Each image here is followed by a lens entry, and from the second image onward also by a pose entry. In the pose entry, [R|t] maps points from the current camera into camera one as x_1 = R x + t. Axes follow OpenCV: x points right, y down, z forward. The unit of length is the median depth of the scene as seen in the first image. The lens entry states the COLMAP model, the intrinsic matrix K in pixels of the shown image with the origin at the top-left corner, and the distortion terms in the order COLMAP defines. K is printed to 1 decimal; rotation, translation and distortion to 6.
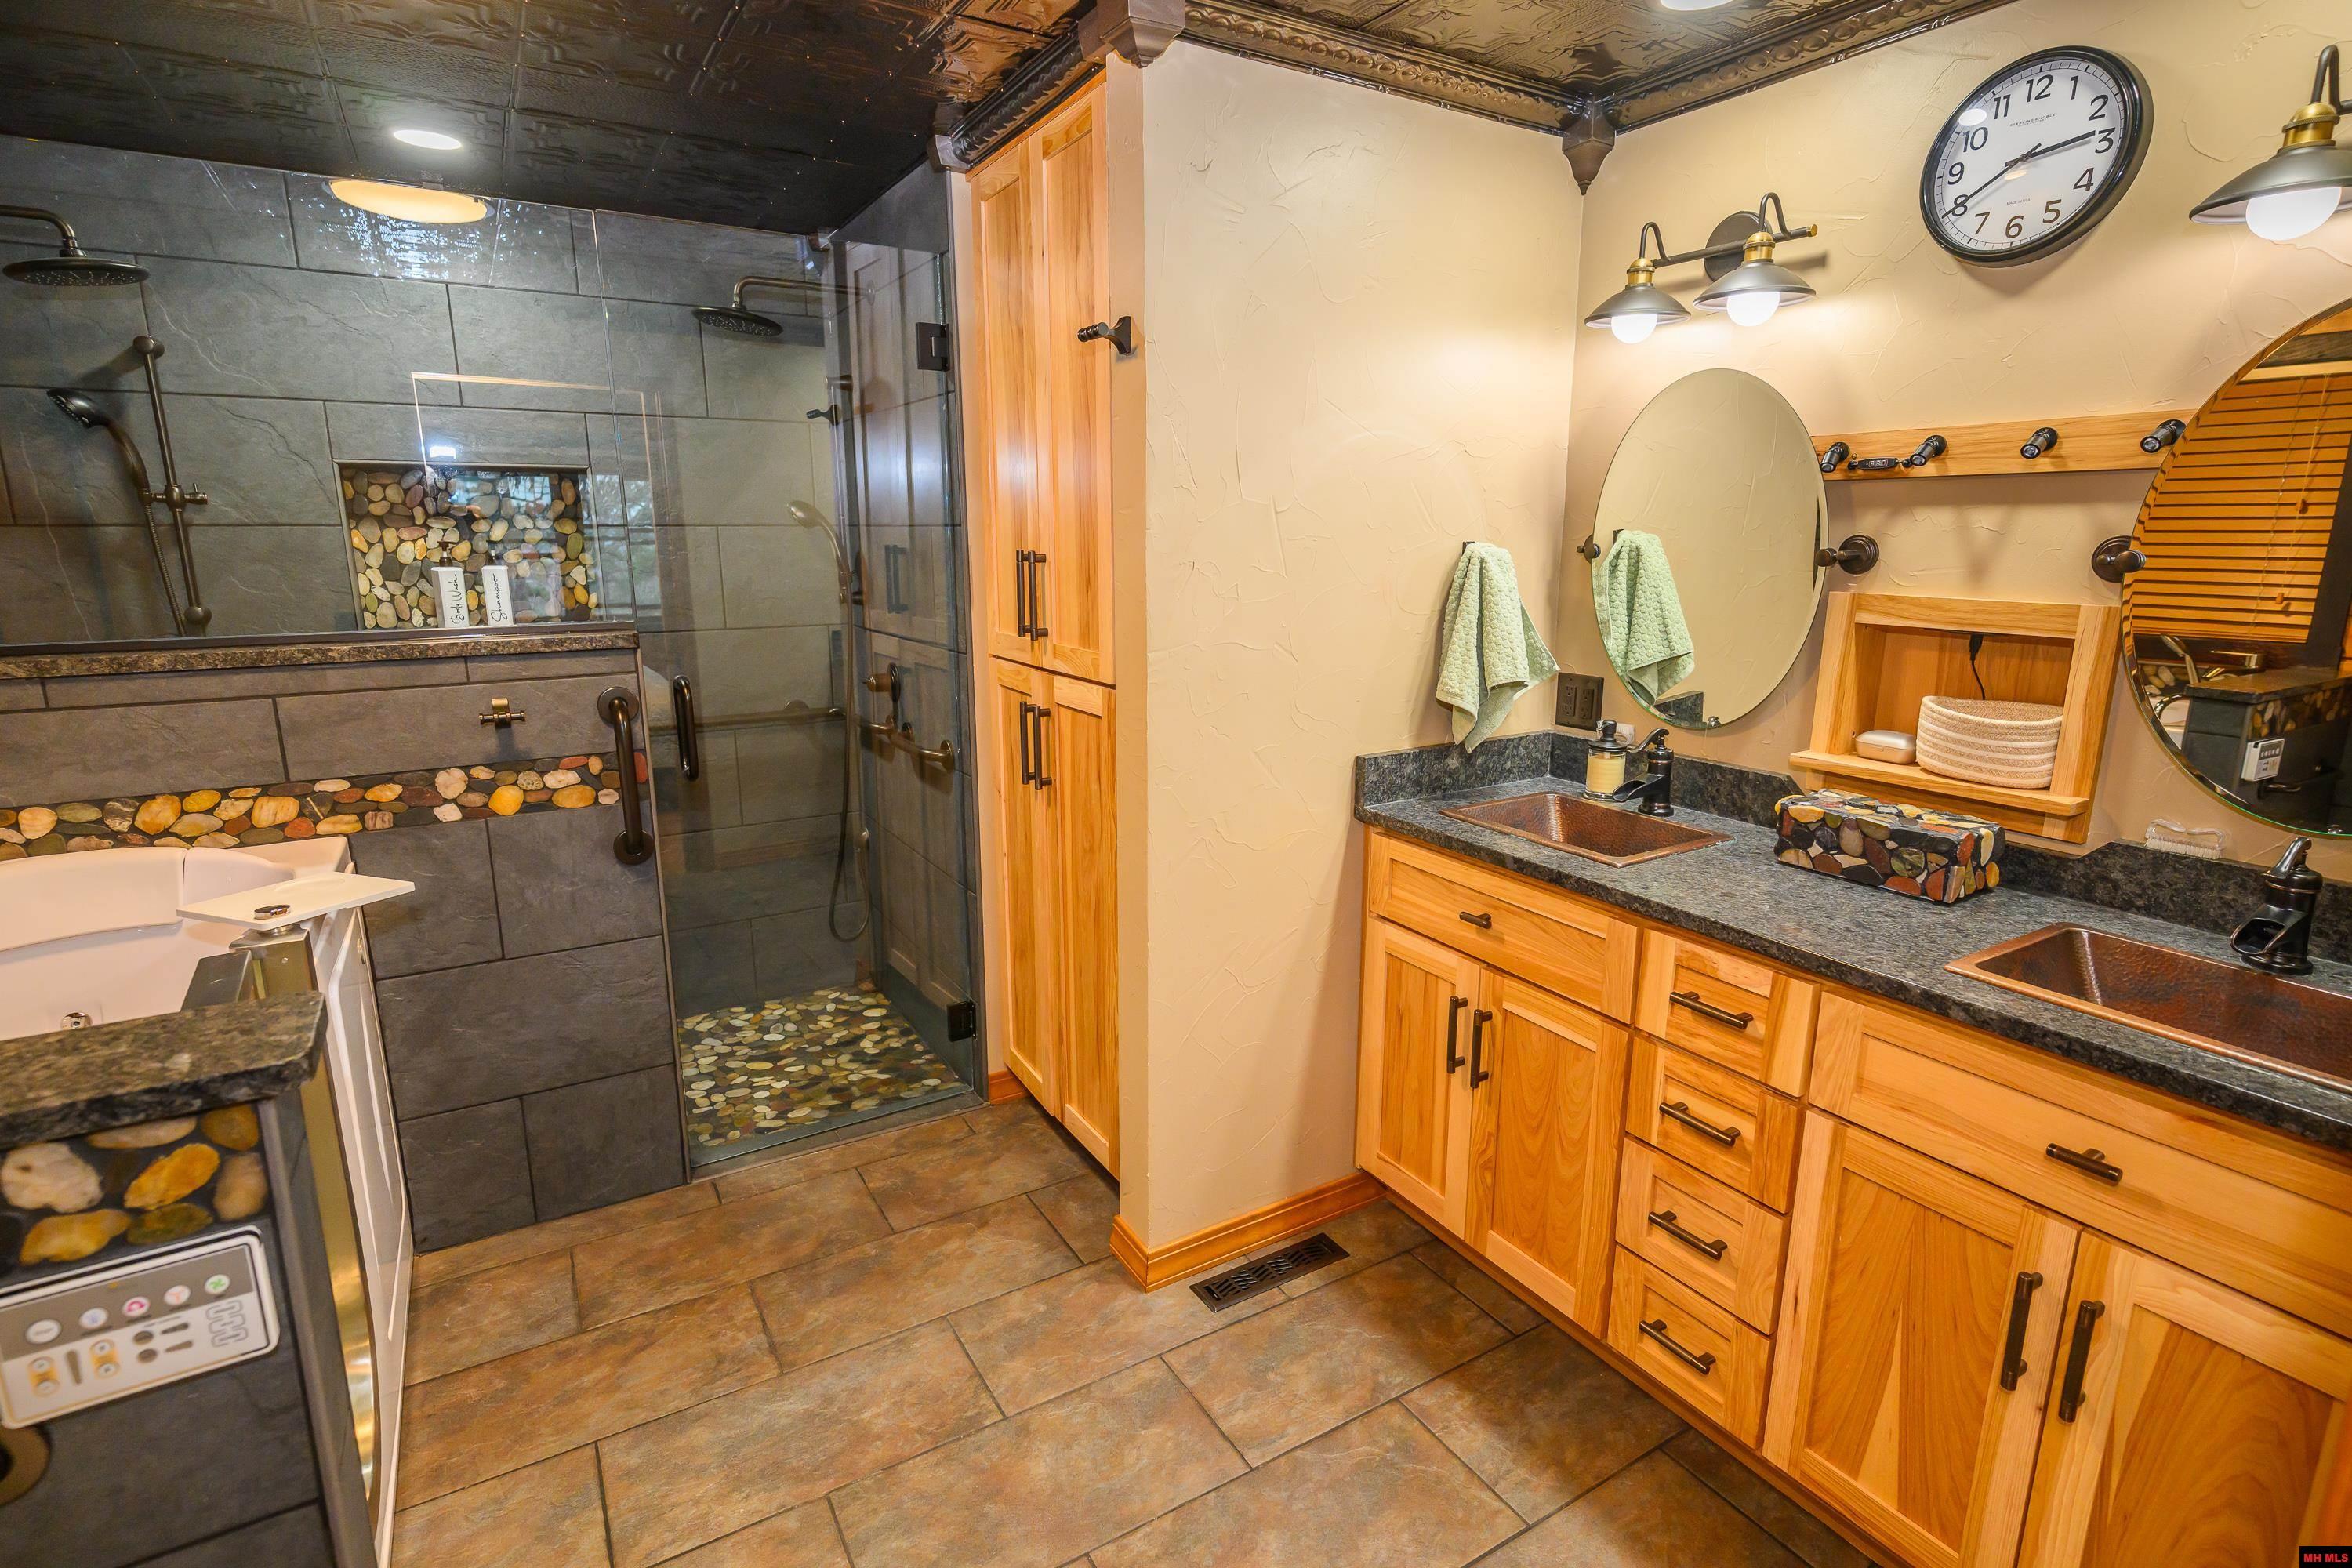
lens RADIAL K [[1121.2, 0, 1190.3], [0, 1121.2, 766.0], [0, 0, 1]] dist [-0.002004, 0.002012]
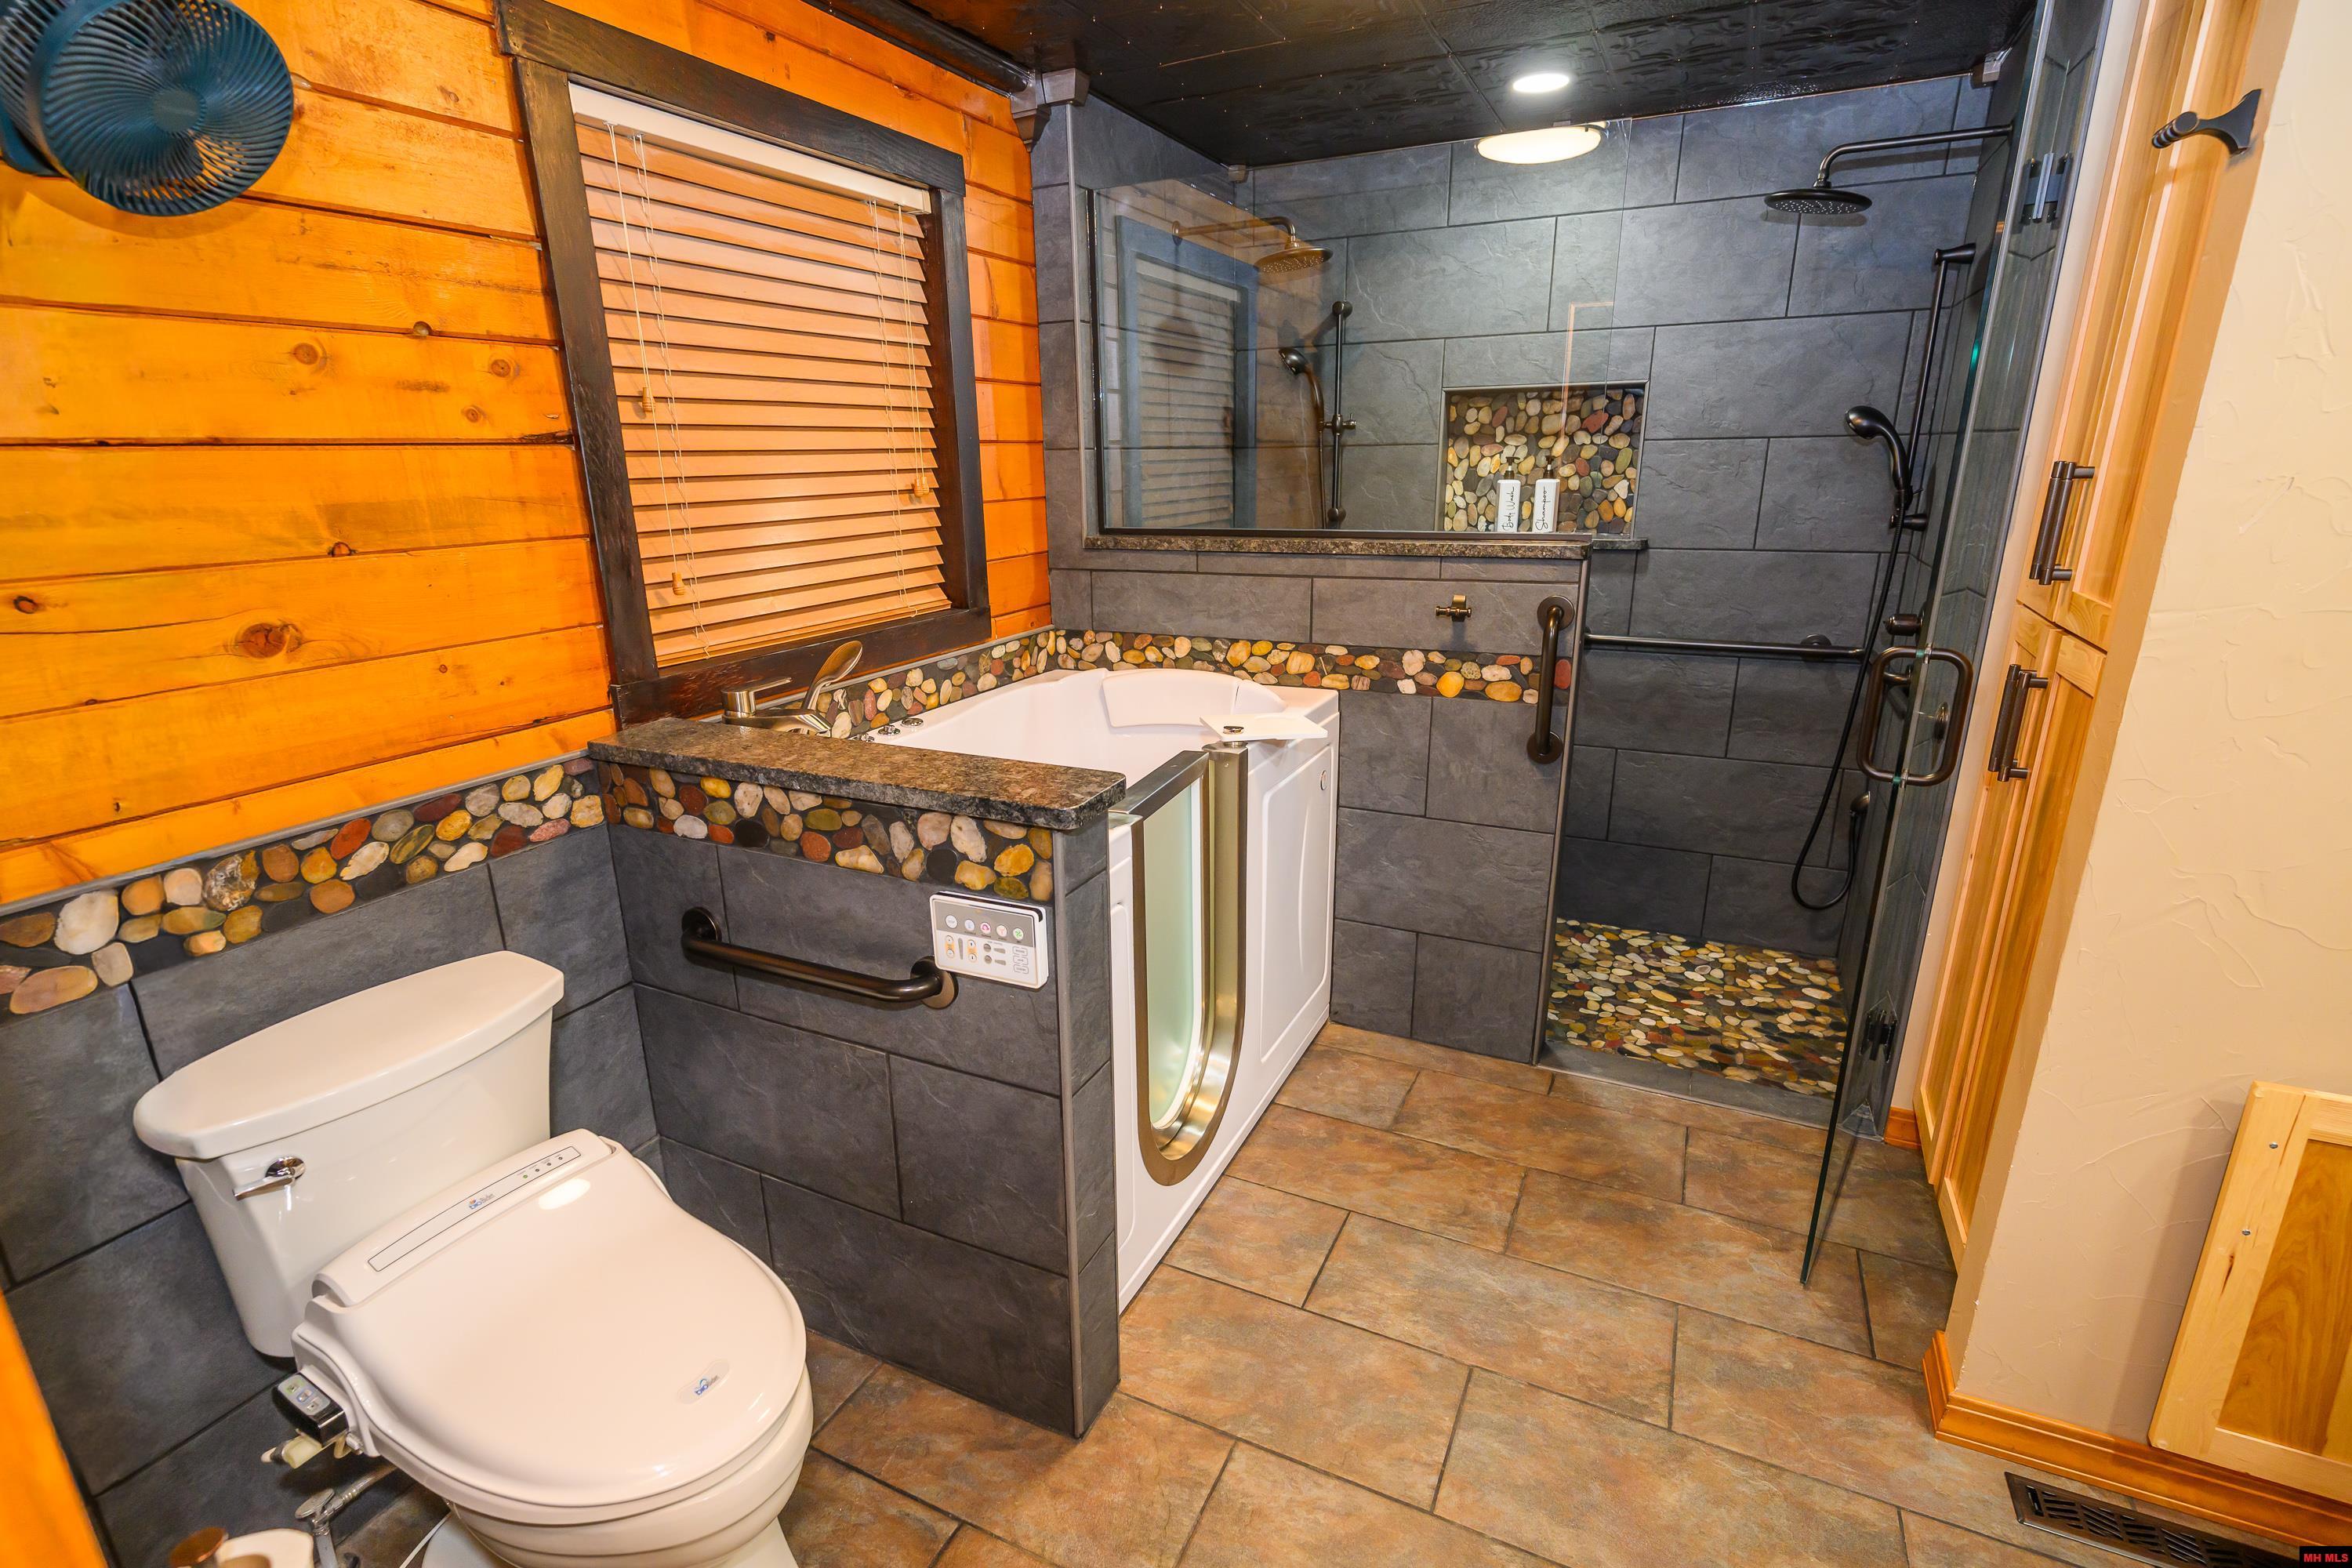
lens RADIAL K [[1121.2, 0, 1180.3], [0, 1121.2, 794.6], [0, 0, 1]] dist [-0.002004, 0.002012]
pose [[0.547619, 0.233382, -0.803521, 0.189708], [-0.157467, 0.971900, 0.174970, -0.016643], [0.821777, 0.030712, 0.568981, 0.109836]]
